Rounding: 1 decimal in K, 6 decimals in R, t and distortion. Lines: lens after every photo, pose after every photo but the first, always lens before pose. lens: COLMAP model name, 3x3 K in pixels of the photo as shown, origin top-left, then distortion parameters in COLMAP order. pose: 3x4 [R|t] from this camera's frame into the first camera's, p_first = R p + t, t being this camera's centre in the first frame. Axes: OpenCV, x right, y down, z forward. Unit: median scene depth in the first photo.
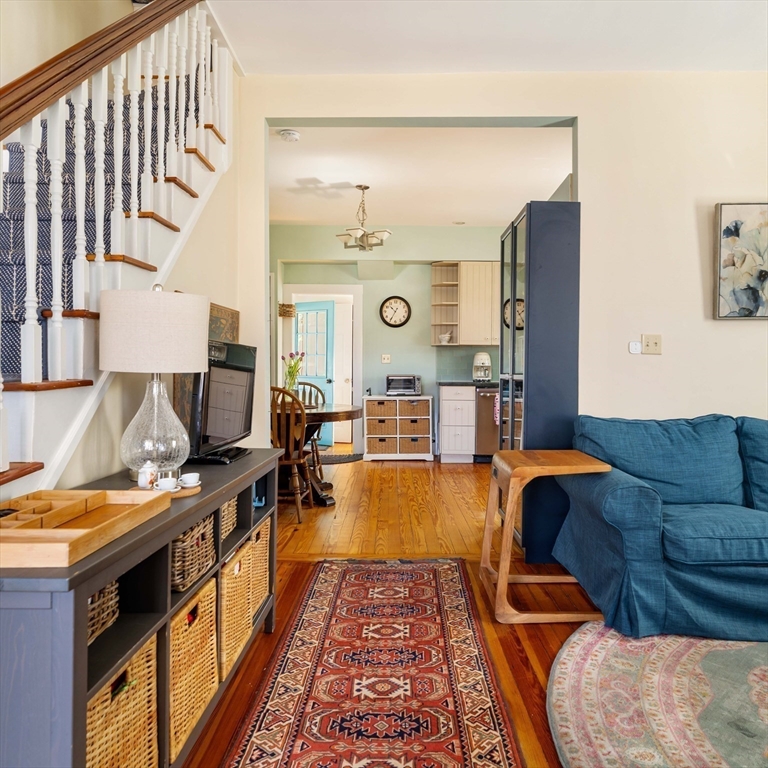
lens RADIAL K [[565.9, 0, 413.5], [0, 565.9, 368.0], [0, 0, 1]] dist [-0.007596, 0.001158]
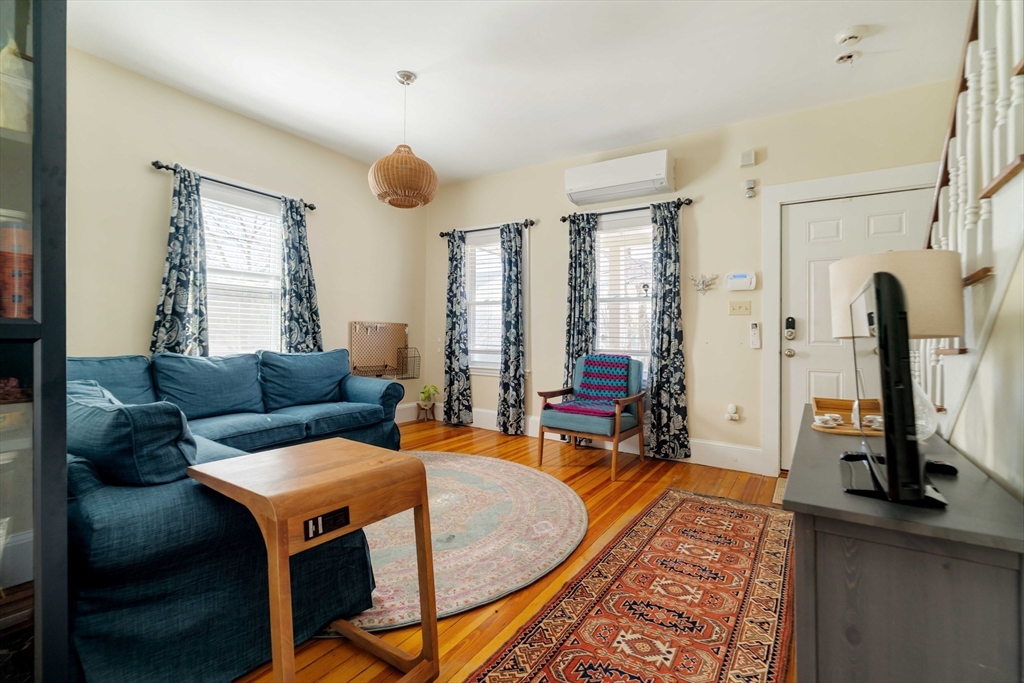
lens RADIAL K [[473.9, 0, 518.9], [0, 473.9, 321.2], [0, 0, 1]] dist [-0.001037, 0.000019]
pose [[-0.831324, -0.006109, 0.555755, -0.267485], [-0.028546, 0.999089, -0.031718, 0.018226], [-0.555055, -0.042232, -0.830741, 1.478508]]
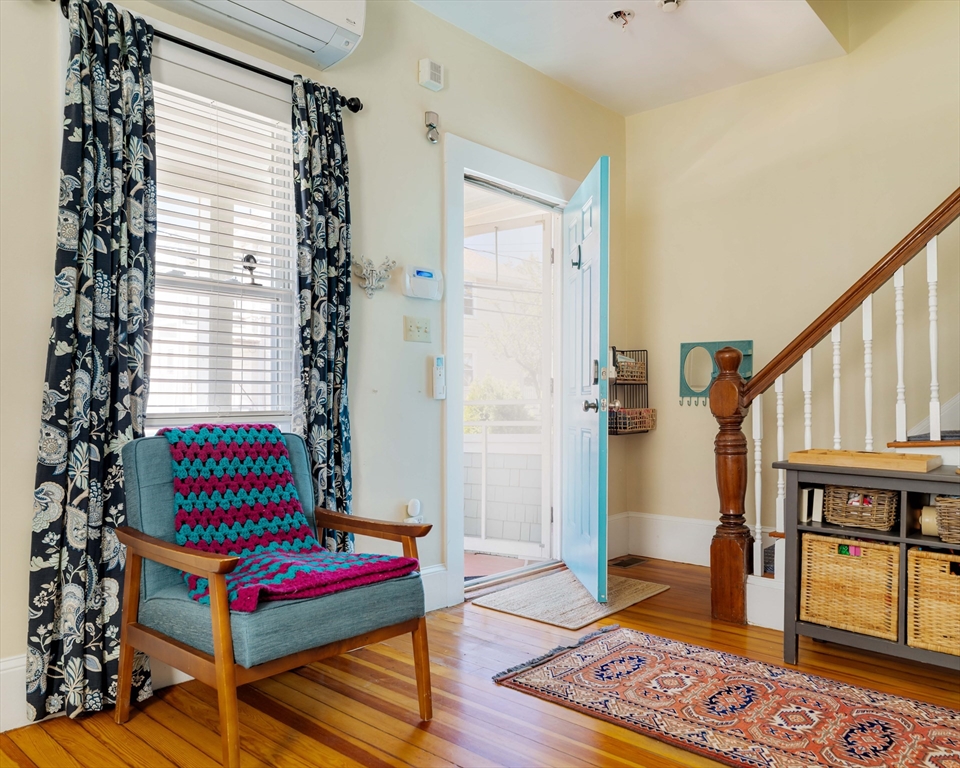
lens RADIAL K [[725.3, 0, 481.1], [0, 725.3, 408.5], [0, 0, 1]] dist [-0.006309, 0.002202]
pose [[-0.674686, -0.001379, -0.738104, 0.916435], [-0.002548, 0.999997, 0.000461, 0.050648], [0.738101, 0.002192, -0.674687, 0.781840]]
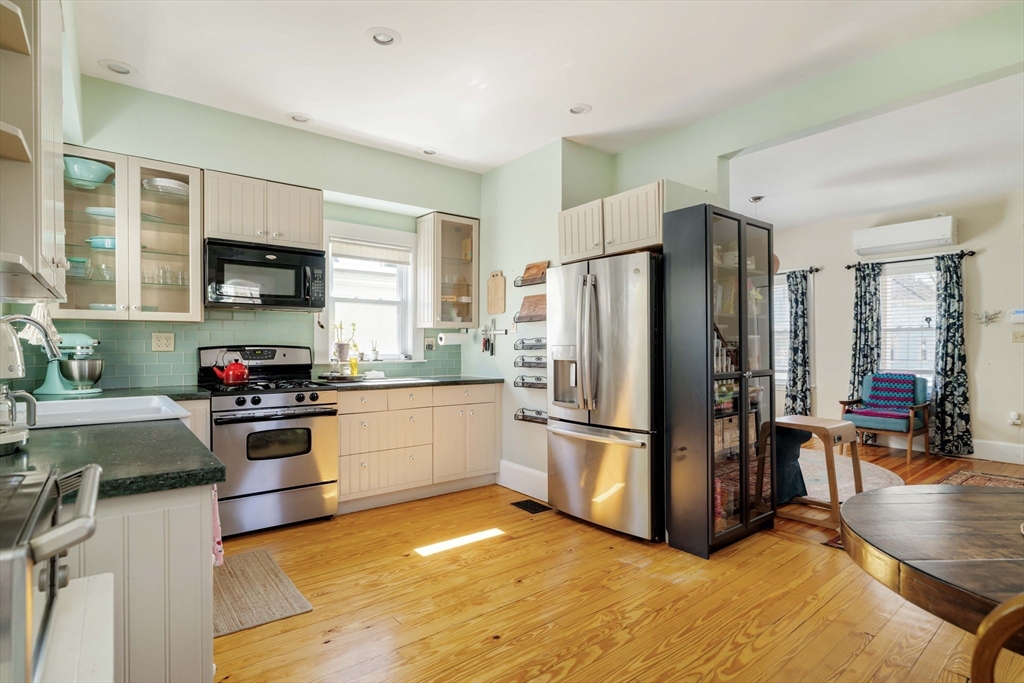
lens RADIAL K [[528.4, 0, 514.0], [0, 528.4, 352.6], [0, 0, 1]] dist [-0.001495, -0.000177]
pose [[-0.604524, -0.015354, 0.796439, -0.476344], [-0.004154, 0.999861, 0.016123, -0.055547], [-0.796576, 0.006439, -0.604504, 2.794453]]
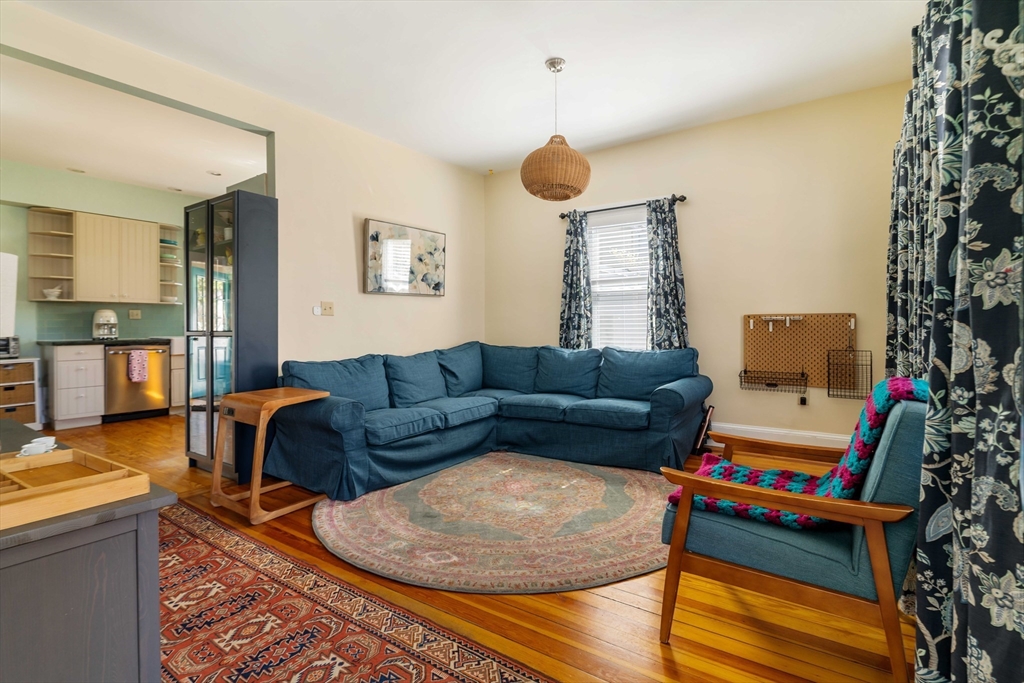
lens RADIAL K [[470.4, 0, 509.1], [0, 470.4, 329.0], [0, 0, 1]] dist [-0.000841, 0.000391]
pose [[0.586573, -0.017093, 0.809716, -0.372400], [0.006763, 0.999846, 0.016208, -0.008525], [-0.809868, -0.004031, 0.586598, -0.097854]]
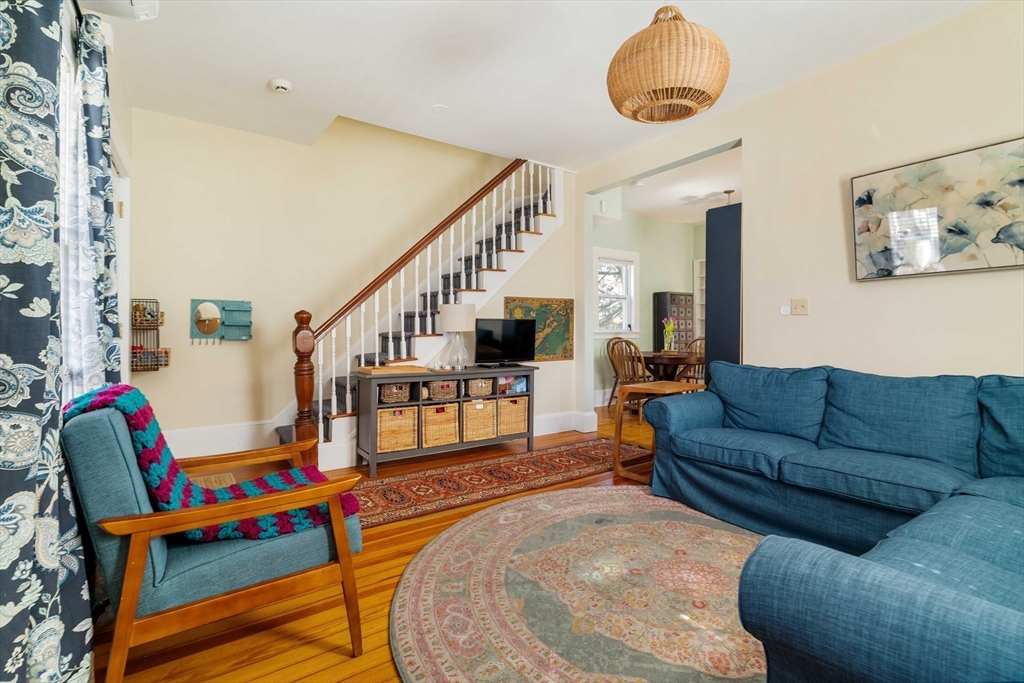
lens RADIAL K [[479.9, 0, 535.5], [0, 479.9, 326.5], [0, 0, 1]] dist [-0.001373, -0.000229]
pose [[0.594760, -0.011272, -0.803824, 1.227783], [0.008933, 0.999933, -0.007413, 0.003767], [0.803854, -0.002771, 0.594821, -0.083061]]
